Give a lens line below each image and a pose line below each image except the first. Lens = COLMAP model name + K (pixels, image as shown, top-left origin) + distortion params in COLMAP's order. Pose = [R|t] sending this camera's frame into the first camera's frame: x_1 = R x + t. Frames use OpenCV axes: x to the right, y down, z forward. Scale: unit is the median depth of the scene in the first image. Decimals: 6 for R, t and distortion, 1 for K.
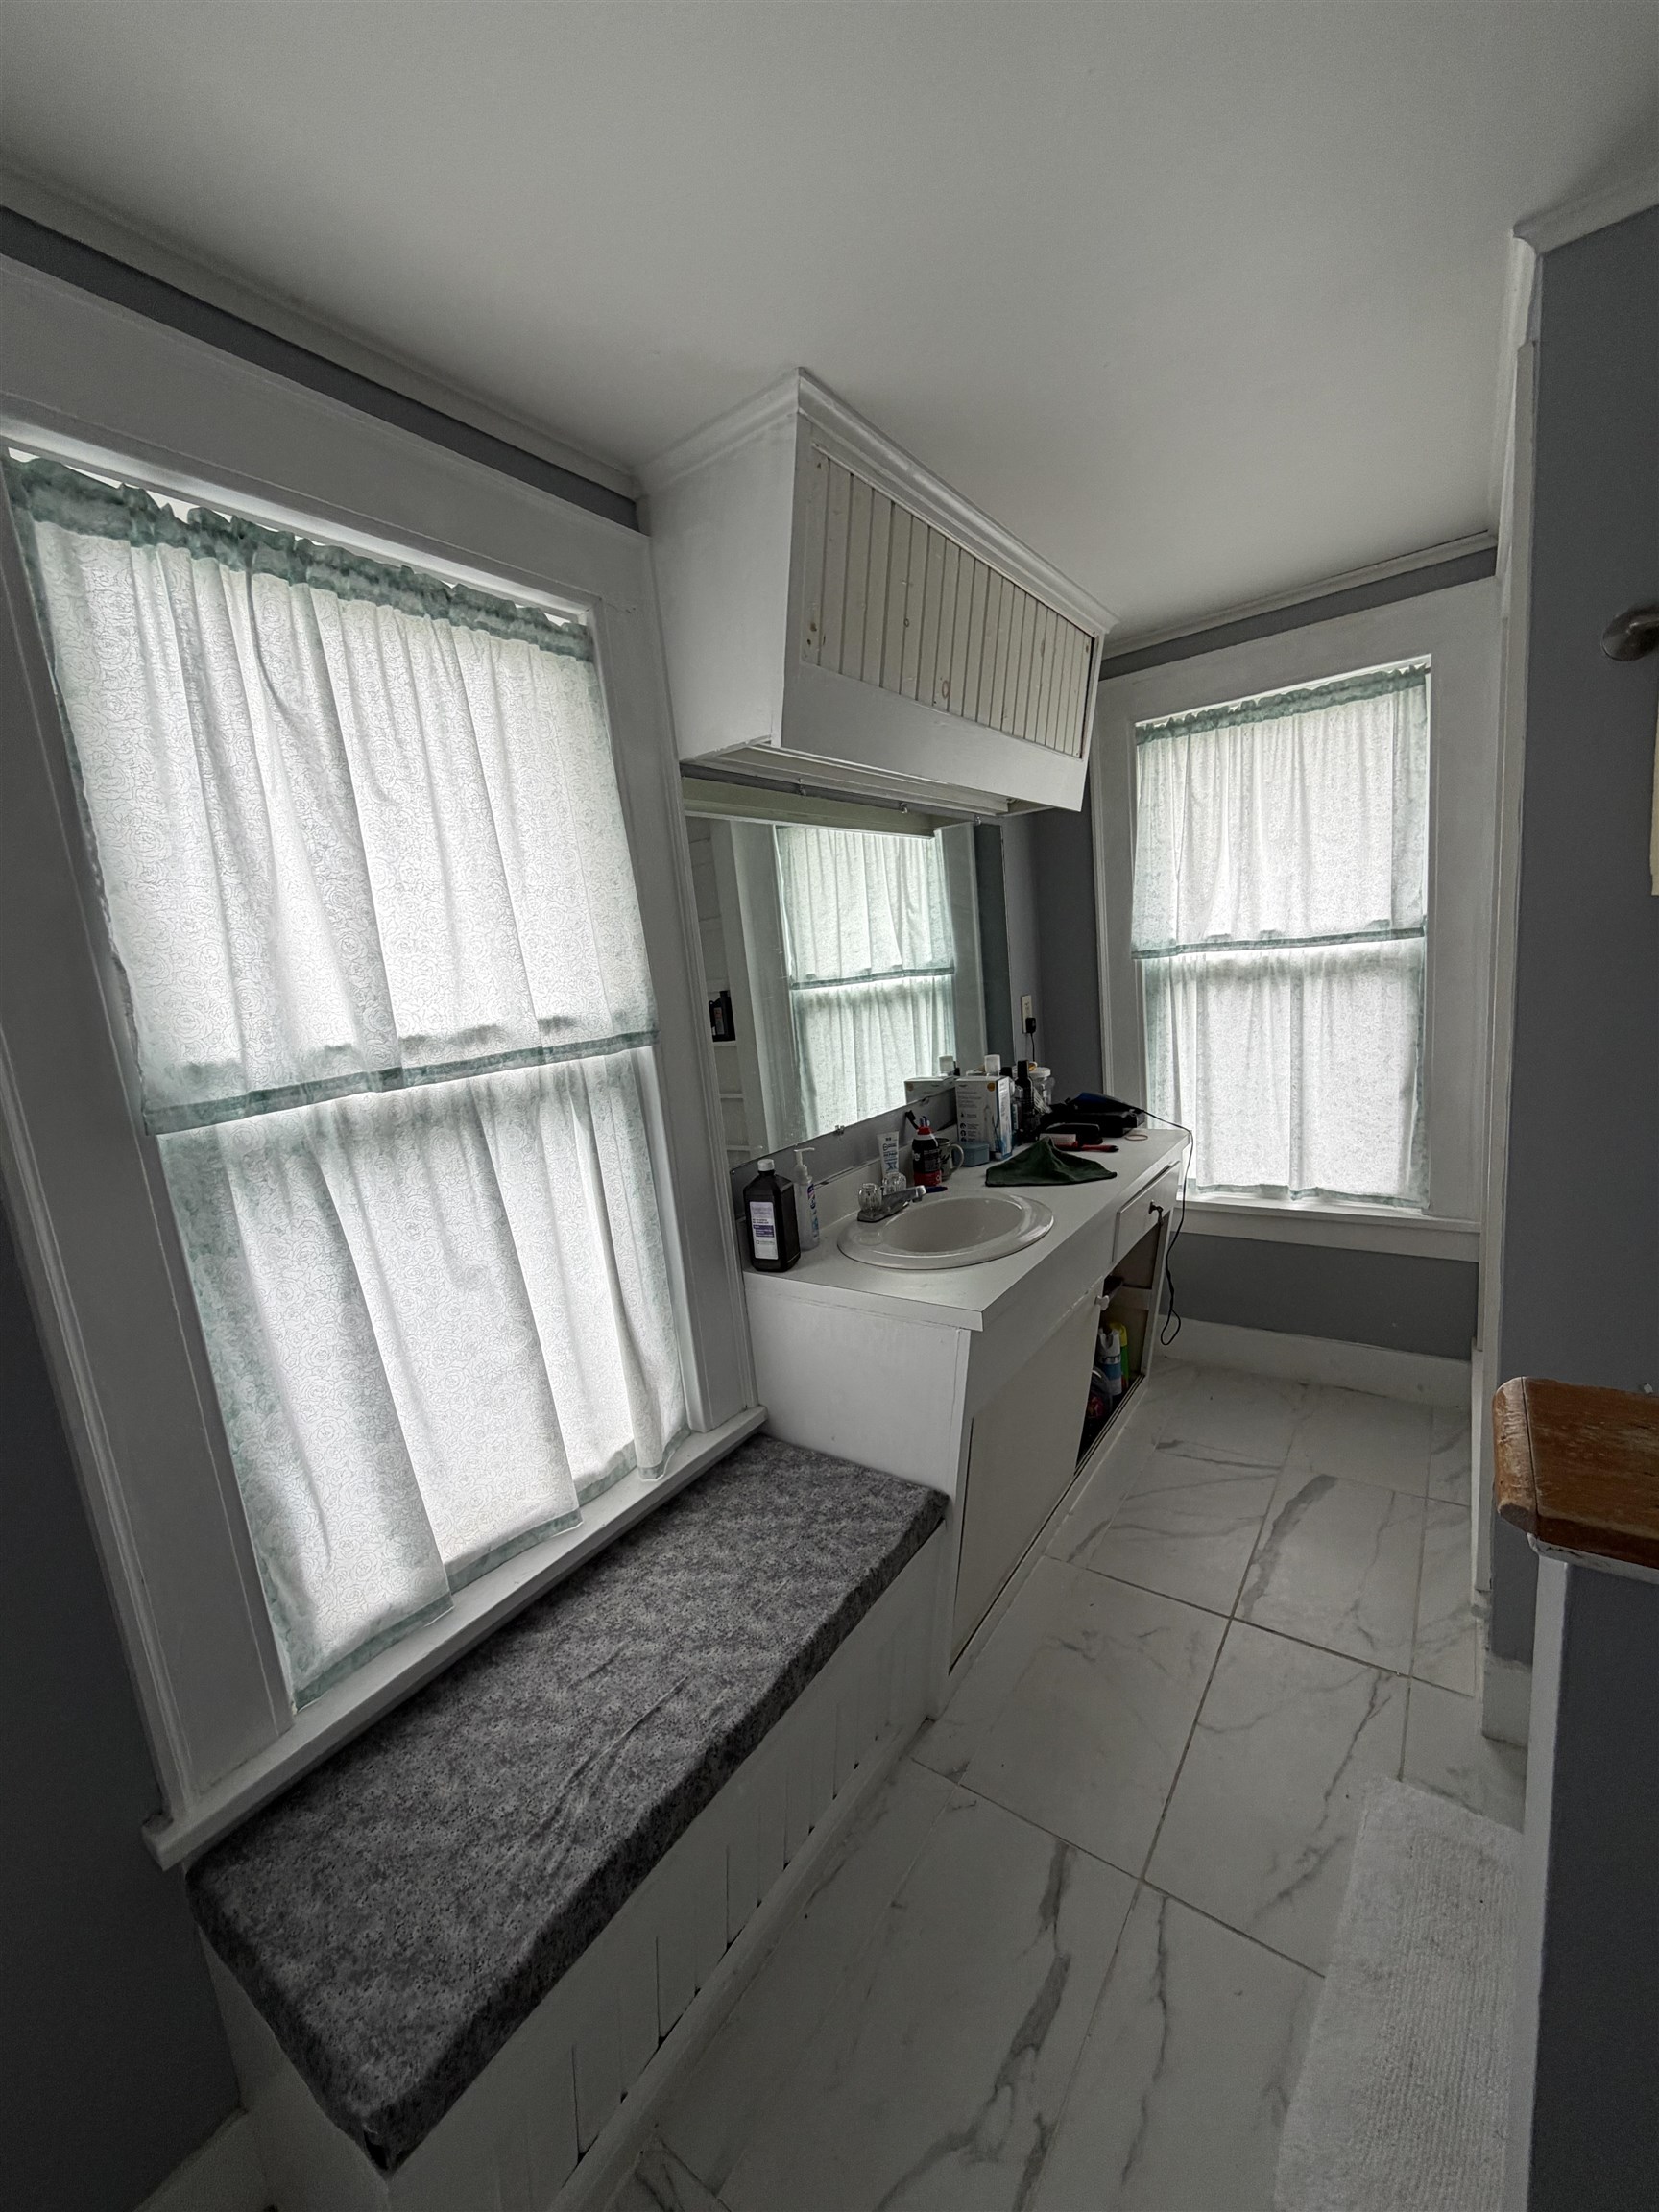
lens RADIAL K [[880.0, 0, 829.5], [0, 880.0, 1106.0], [0, 0, 1]] dist [-0.000848, -0.000016]
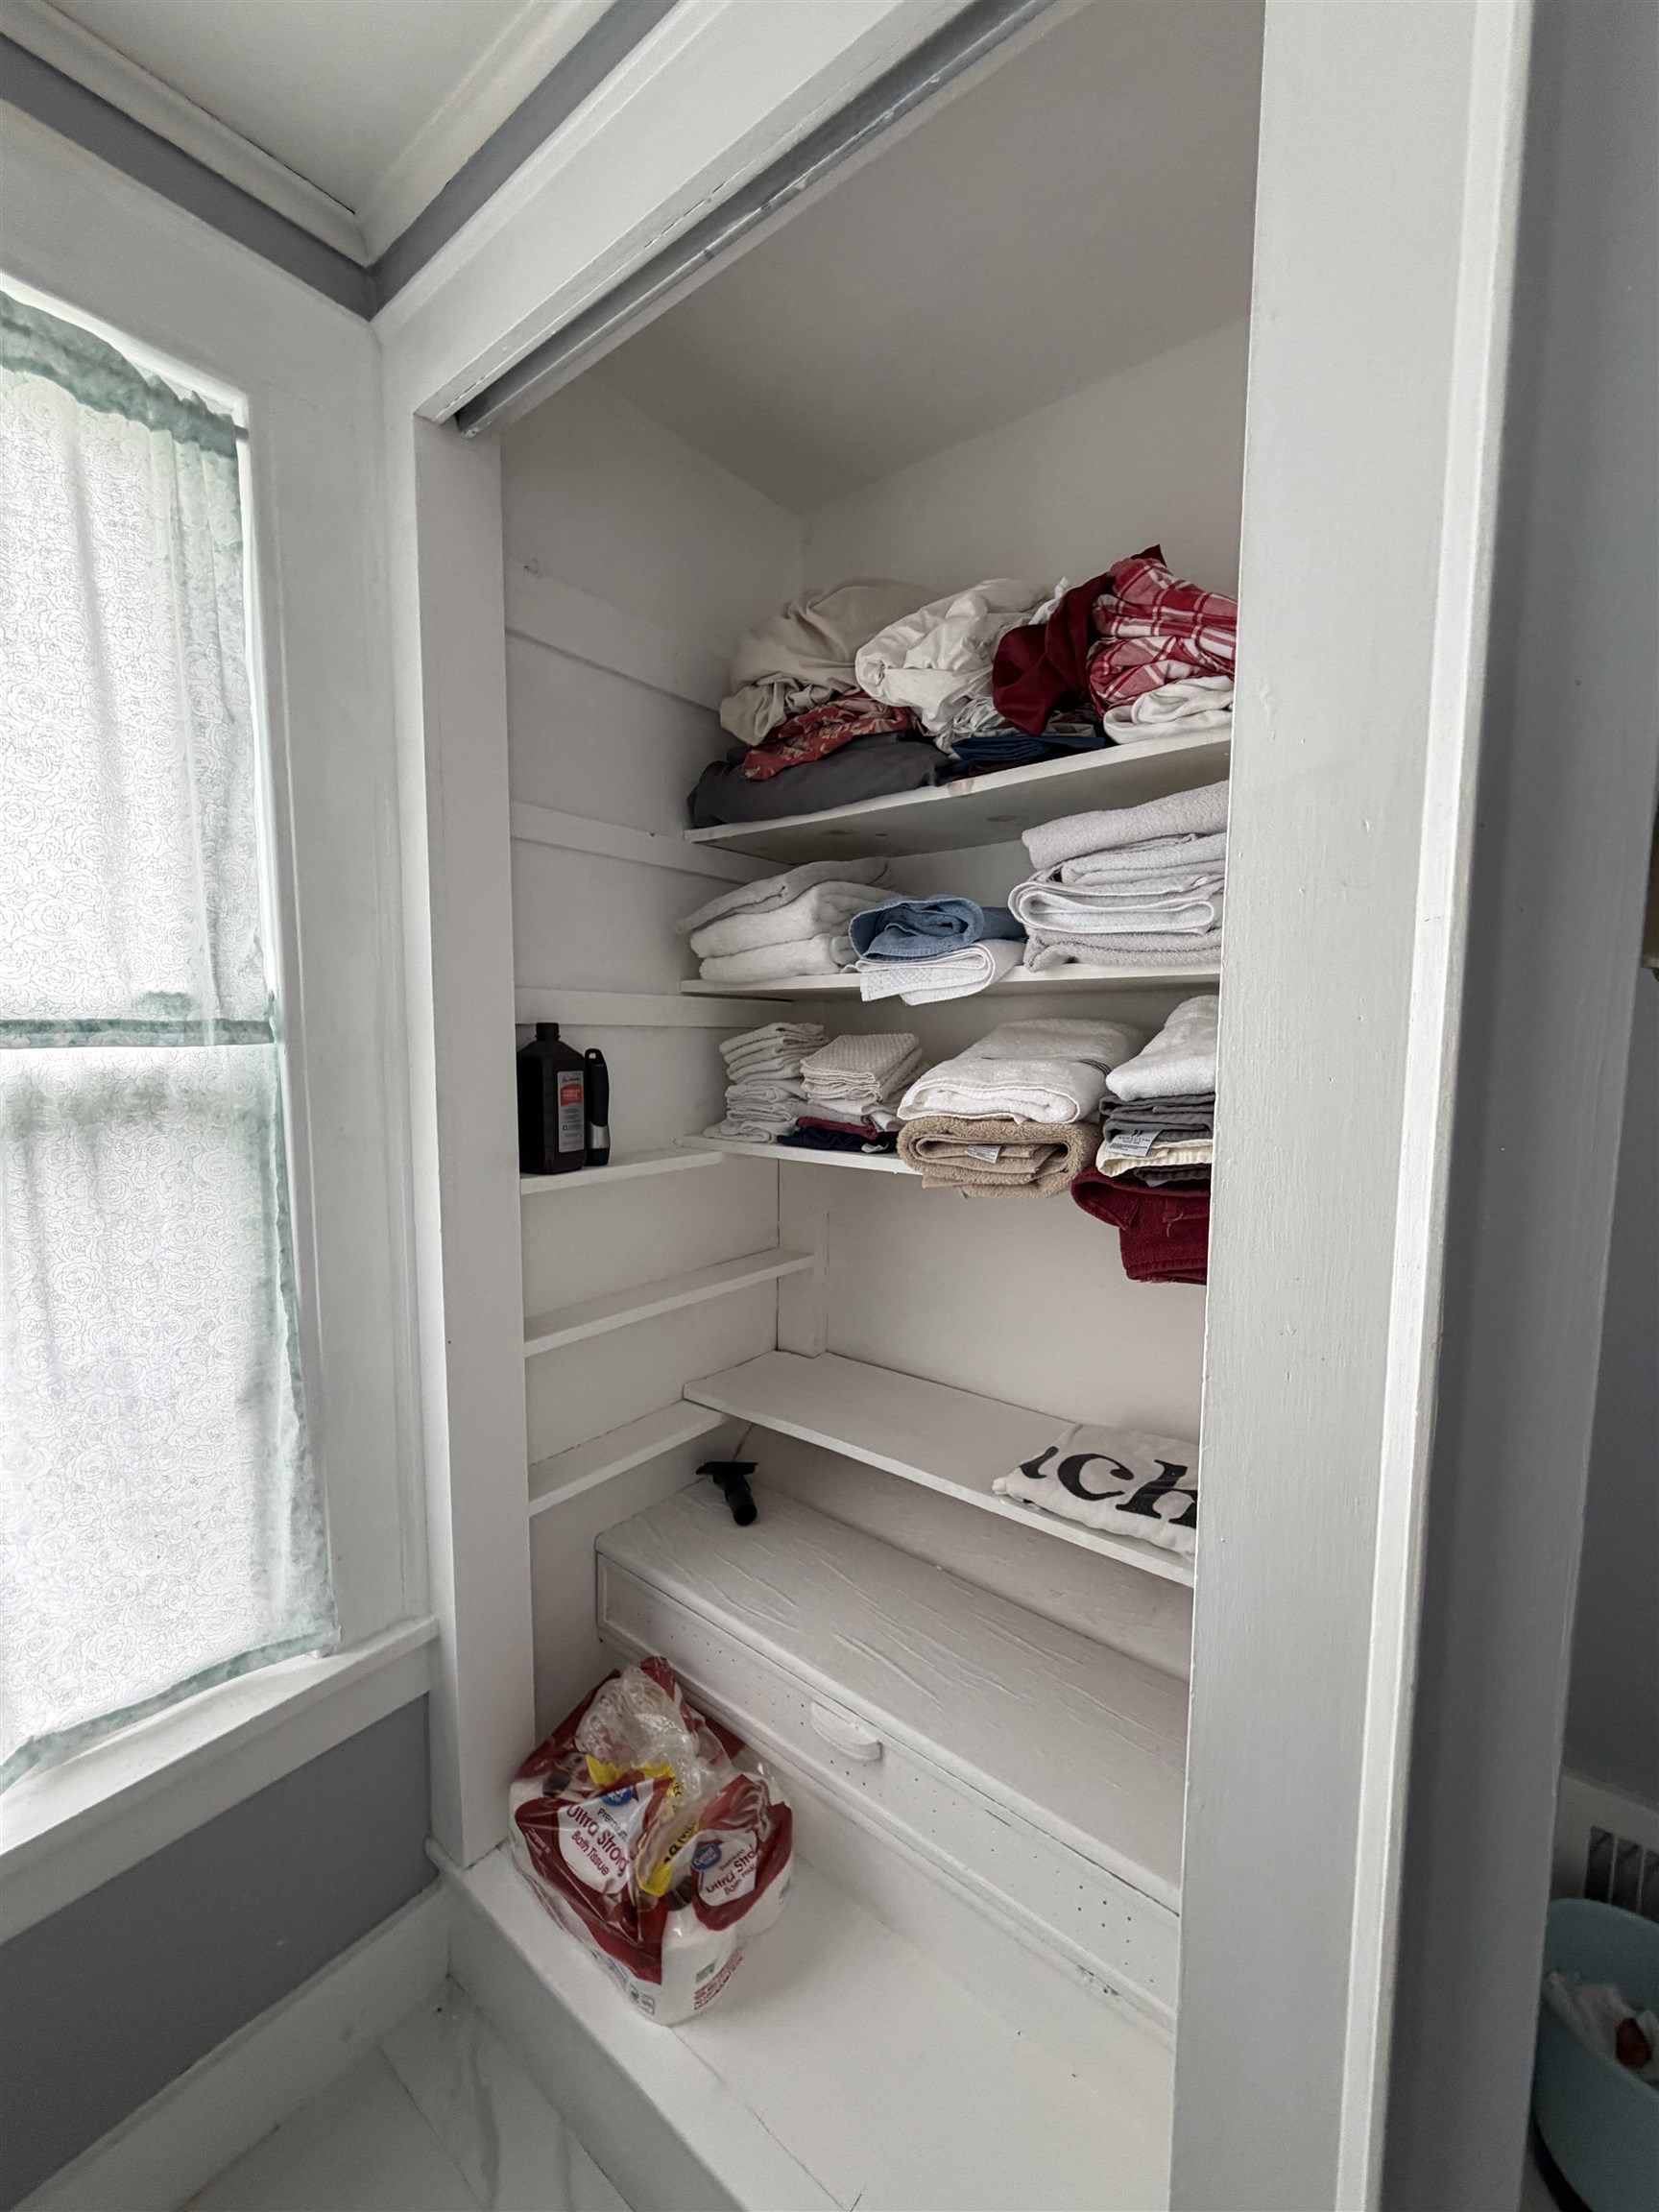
lens RADIAL K [[880.0, 0, 829.5], [0, 880.0, 1106.0], [0, 0, 1]] dist [-0.000848, -0.000016]
pose [[0.048308, -0.007208, 0.998806, 0.244702], [0.136844, 0.990592, 0.000530, -0.120312], [-0.989414, 0.136655, 0.048840, 0.690887]]
